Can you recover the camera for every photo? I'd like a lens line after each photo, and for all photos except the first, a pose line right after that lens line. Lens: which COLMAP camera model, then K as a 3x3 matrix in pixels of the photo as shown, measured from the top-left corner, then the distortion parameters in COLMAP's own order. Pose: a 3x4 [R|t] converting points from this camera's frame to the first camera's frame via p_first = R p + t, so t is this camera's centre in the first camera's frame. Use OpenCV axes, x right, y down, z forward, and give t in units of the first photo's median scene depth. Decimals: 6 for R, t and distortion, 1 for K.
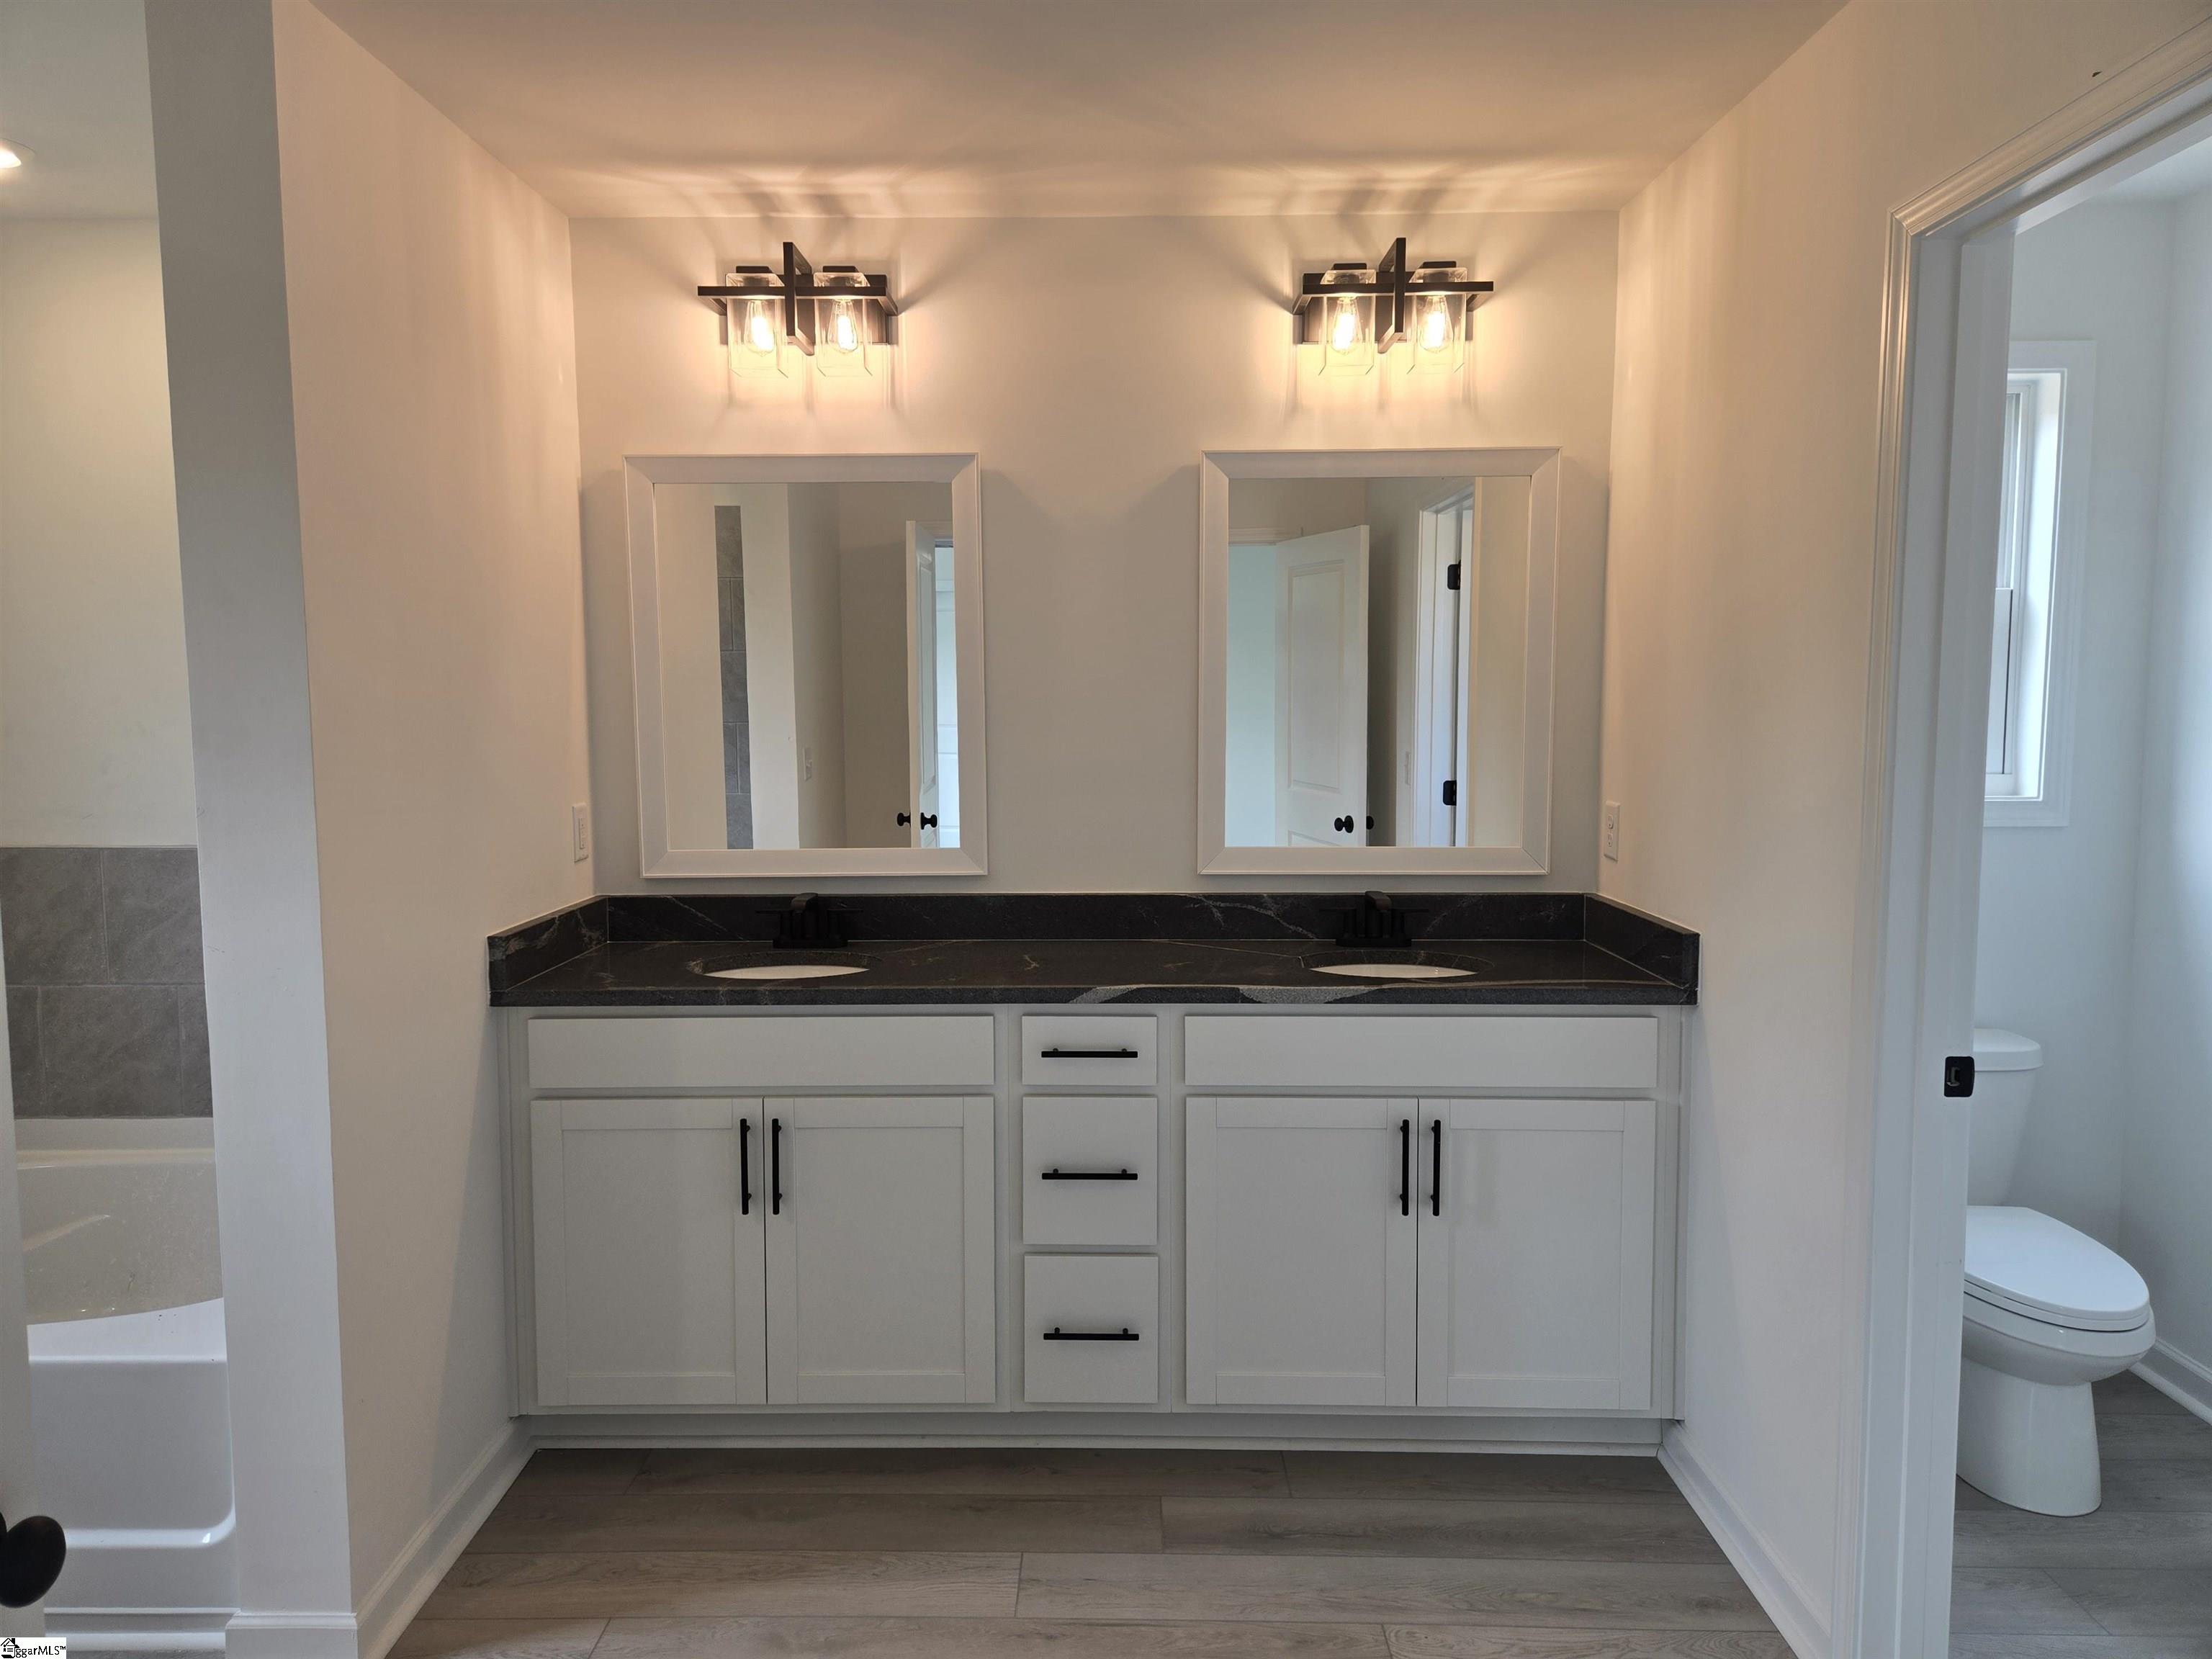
lens RADIAL K [[1512.8, 0, 1079.8], [0, 1512.8, 824.4], [0, 0, 1]] dist [0.063042, -0.000338]
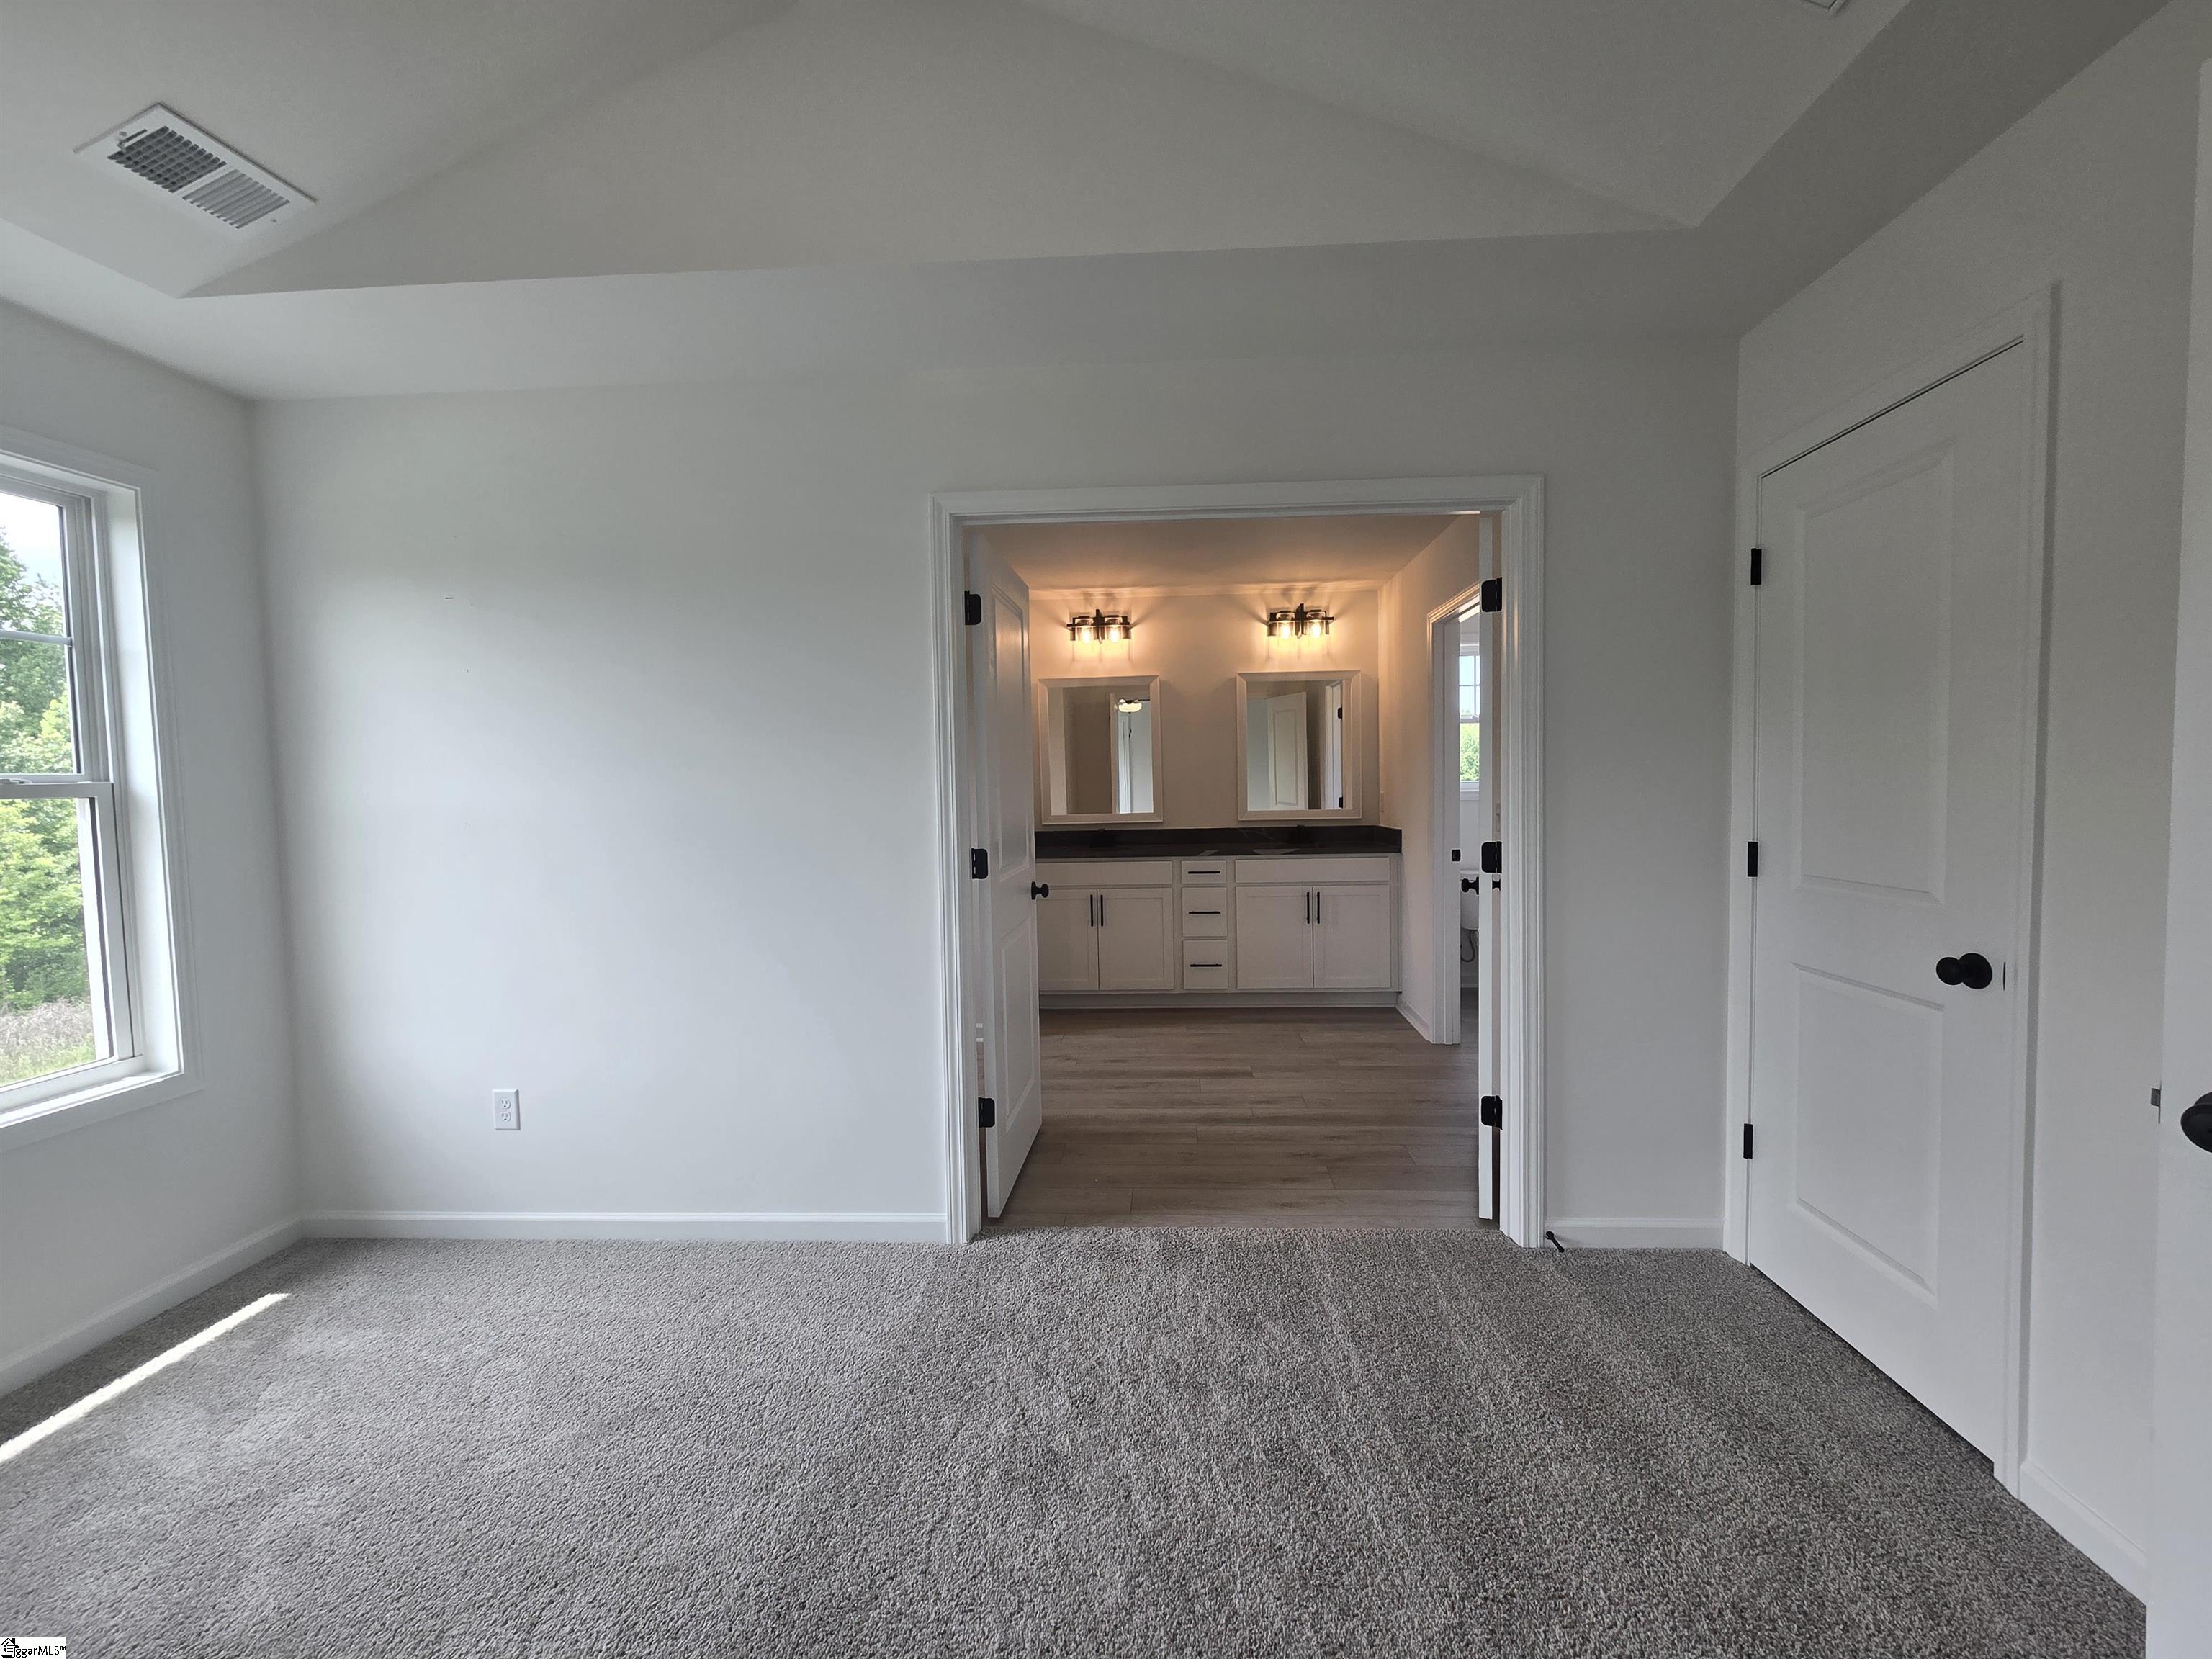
lens RADIAL K [[970.4, 0, 1131.6], [0, 970.4, 827.0], [0, 0, 1]] dist [-0.003166, 0.004254]
pose [[0.999468, -0.016117, -0.028371, -0.075017], [0.014889, 0.998965, -0.042979, 0.128662], [0.029034, 0.042533, 0.998673, -0.873117]]
